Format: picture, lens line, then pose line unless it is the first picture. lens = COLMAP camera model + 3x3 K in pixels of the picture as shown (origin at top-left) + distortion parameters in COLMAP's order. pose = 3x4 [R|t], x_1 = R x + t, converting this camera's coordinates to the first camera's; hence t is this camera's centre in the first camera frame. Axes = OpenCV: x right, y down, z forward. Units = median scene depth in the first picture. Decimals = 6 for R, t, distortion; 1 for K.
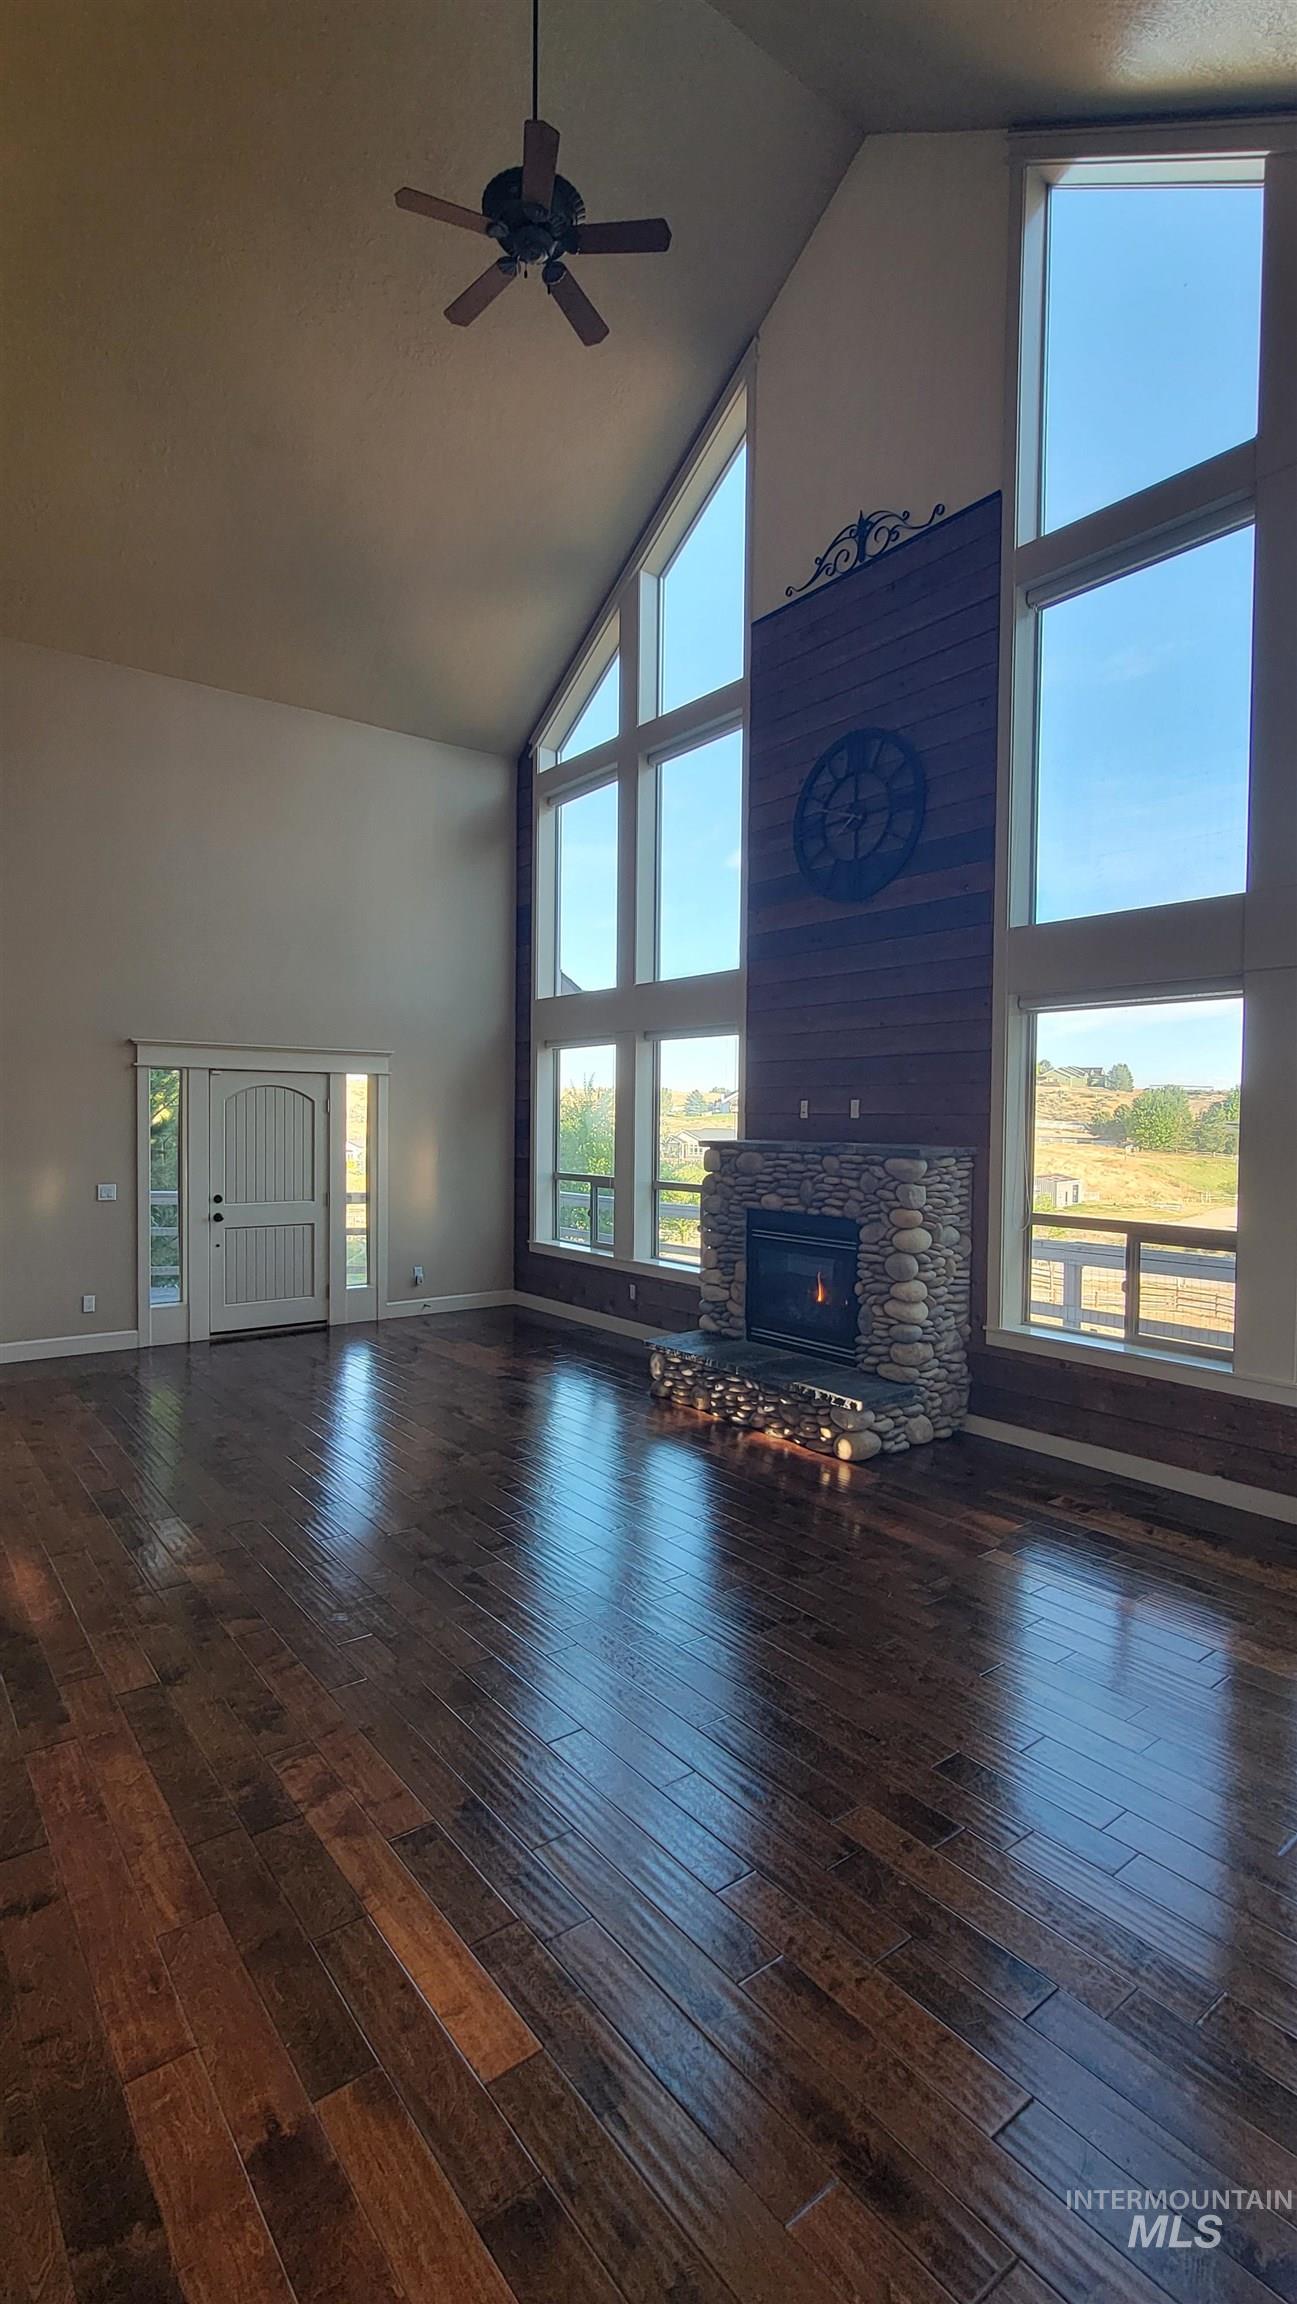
lens RADIAL K [[1049.5, 0, 638.0], [0, 1049.5, 1146.9], [0, 0, 1]] dist [0.000444, -0.000031]
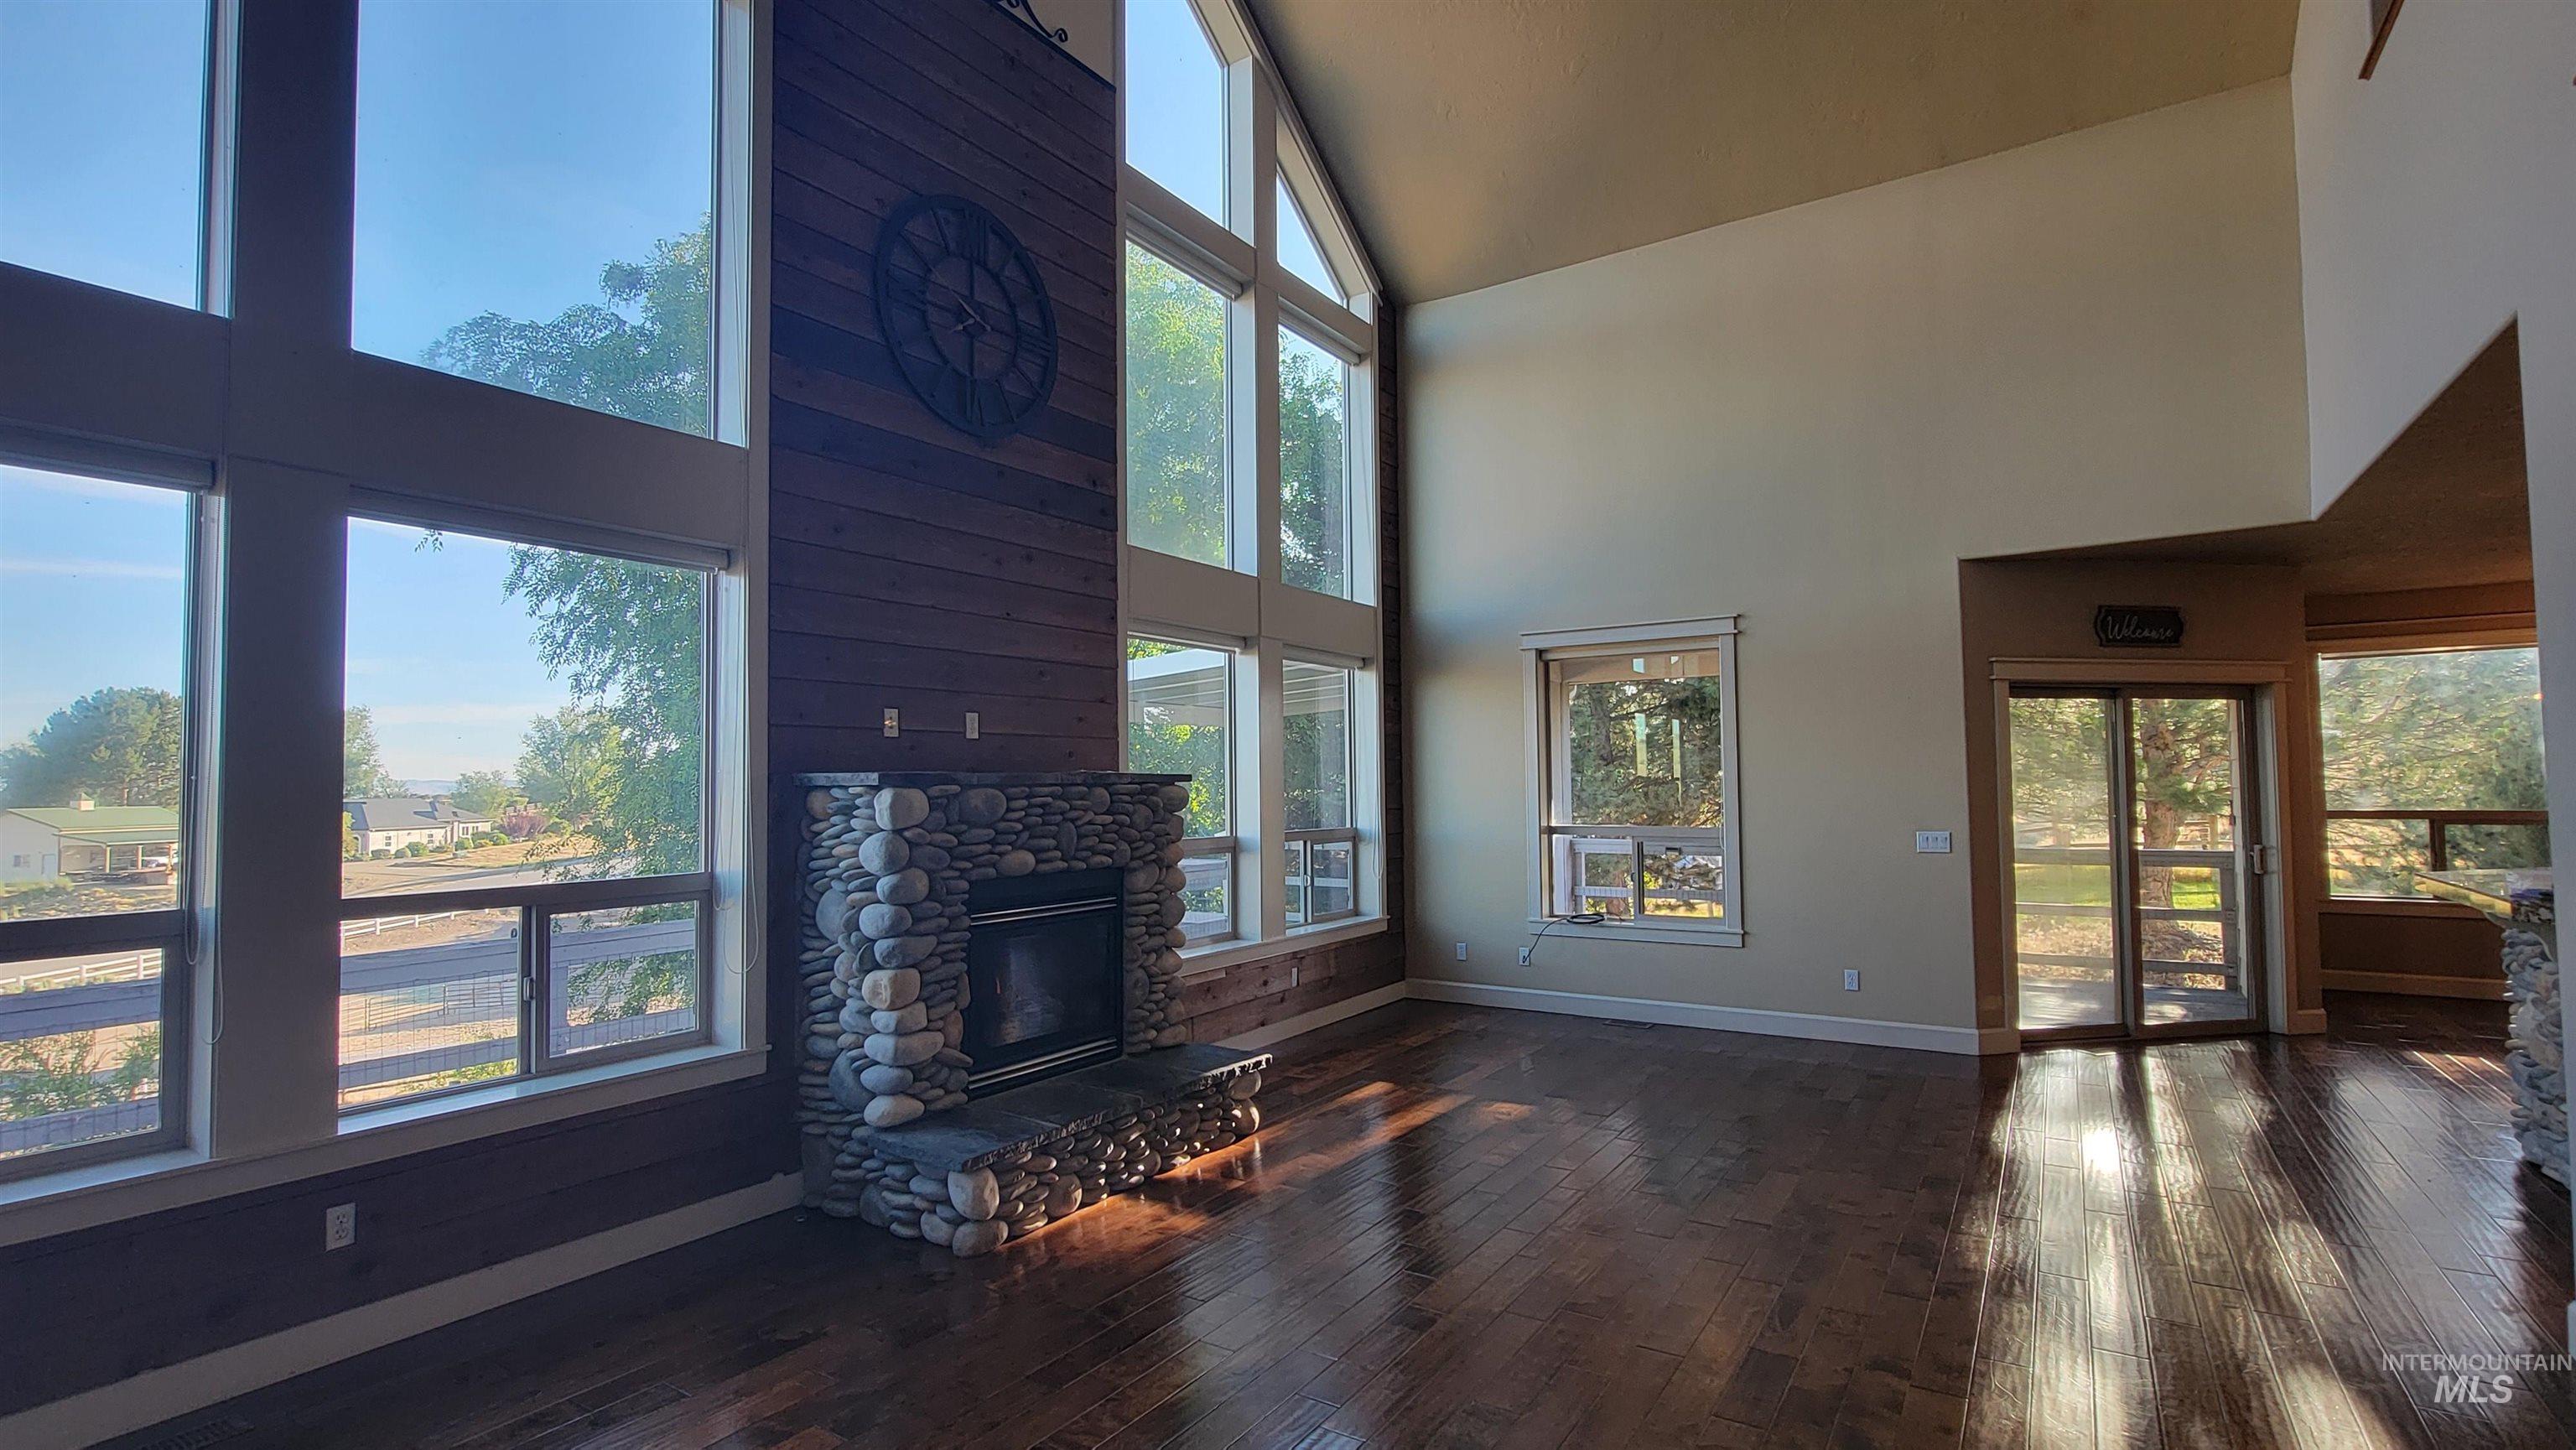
lens RADIAL K [[1173.5, 0, 1293.3], [0, 1173.5, 738.5], [0, 0, 1]] dist [0.000444, -0.000031]
pose [[-0.329863, 0.032925, 0.943455, -0.612482], [0.036523, 0.999088, -0.022097, -0.002321], [-0.943322, 0.027169, -0.330765, 1.065578]]
